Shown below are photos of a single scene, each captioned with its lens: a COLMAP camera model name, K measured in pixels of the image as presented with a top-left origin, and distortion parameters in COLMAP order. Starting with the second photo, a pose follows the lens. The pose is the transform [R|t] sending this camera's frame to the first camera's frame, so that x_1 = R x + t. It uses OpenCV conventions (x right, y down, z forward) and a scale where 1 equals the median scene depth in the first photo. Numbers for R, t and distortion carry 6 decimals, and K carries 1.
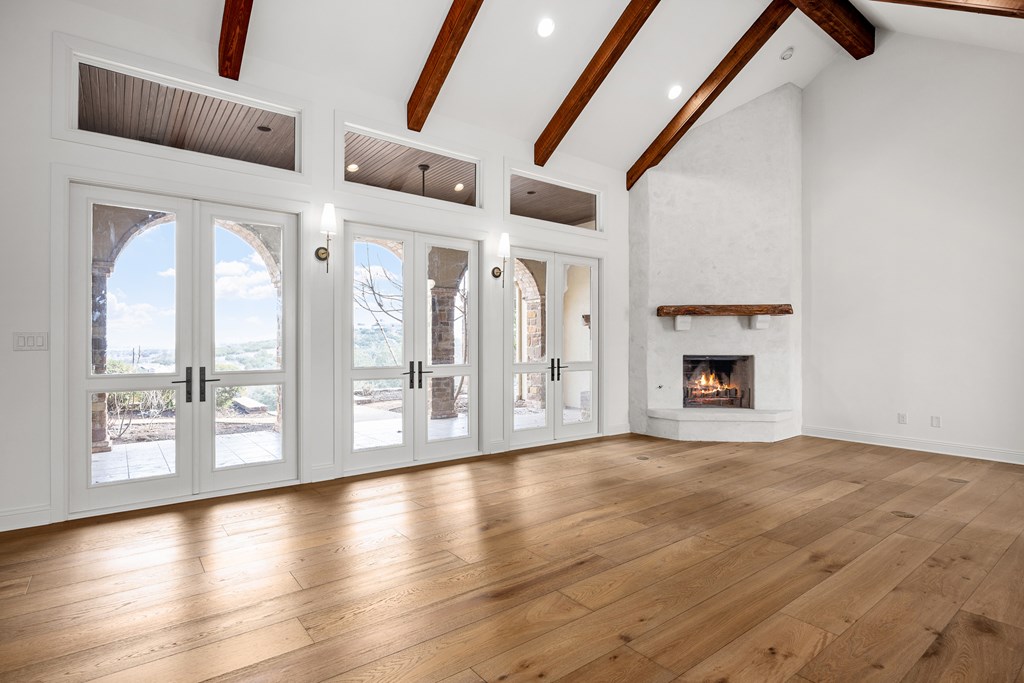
lens RADIAL K [[511.3, 0, 539.4], [0, 511.3, 341.2], [0, 0, 1]] dist [0.002242, 0.000445]
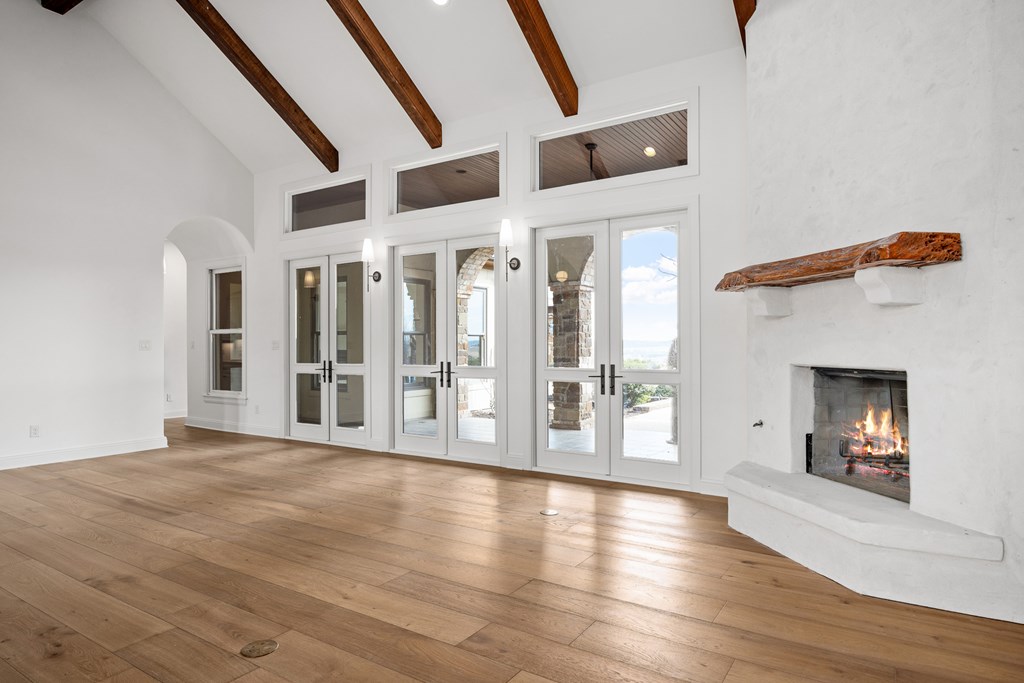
lens RADIAL K [[600.3, 0, 512.0], [0, 600.3, 341.5], [0, 0, 1]] dist [-0.000757, 0.002085]
pose [[0.305584, -0.007006, -0.952139, 0.862374], [0.013632, 0.999903, -0.002982, 0.001865], [0.952068, -0.012069, 0.305650, 0.642818]]
